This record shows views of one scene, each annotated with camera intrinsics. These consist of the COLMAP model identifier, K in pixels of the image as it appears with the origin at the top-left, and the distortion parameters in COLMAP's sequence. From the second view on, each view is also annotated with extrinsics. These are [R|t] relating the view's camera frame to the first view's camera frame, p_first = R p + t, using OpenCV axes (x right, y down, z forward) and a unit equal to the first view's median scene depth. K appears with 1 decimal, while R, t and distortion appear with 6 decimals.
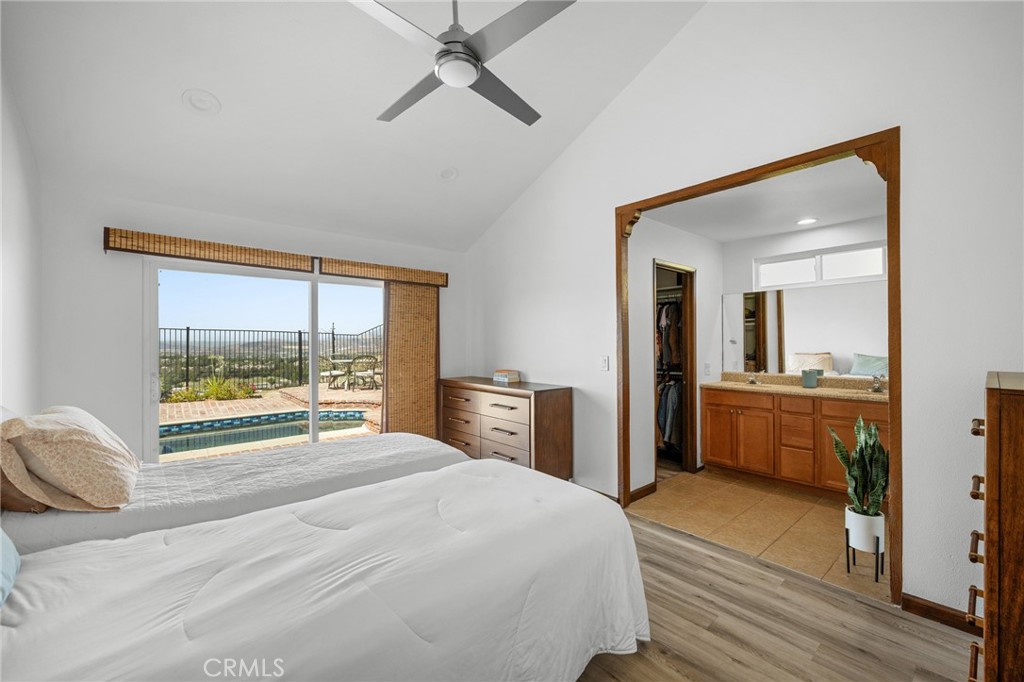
lens RADIAL K [[417.9, 0, 512.6], [0, 417.9, 341.3], [0, 0, 1]] dist [0.000041, 0.000000]
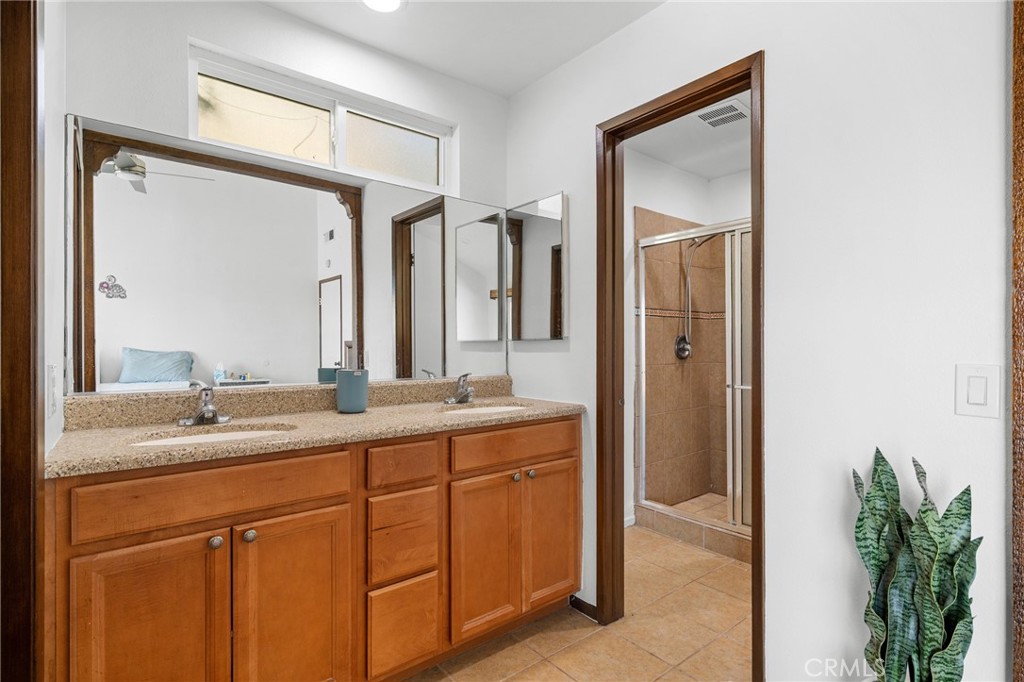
lens RADIAL K [[492.0, 0, 511.6], [0, 492.0, 342.5], [0, 0, 1]] dist [-0.002191, -0.000353]
pose [[0.027737, 0.001790, 0.999614, 0.221643], [-0.002520, 0.999995, -0.001721, 0.041763], [-0.999612, -0.002471, 0.027741, 0.818990]]
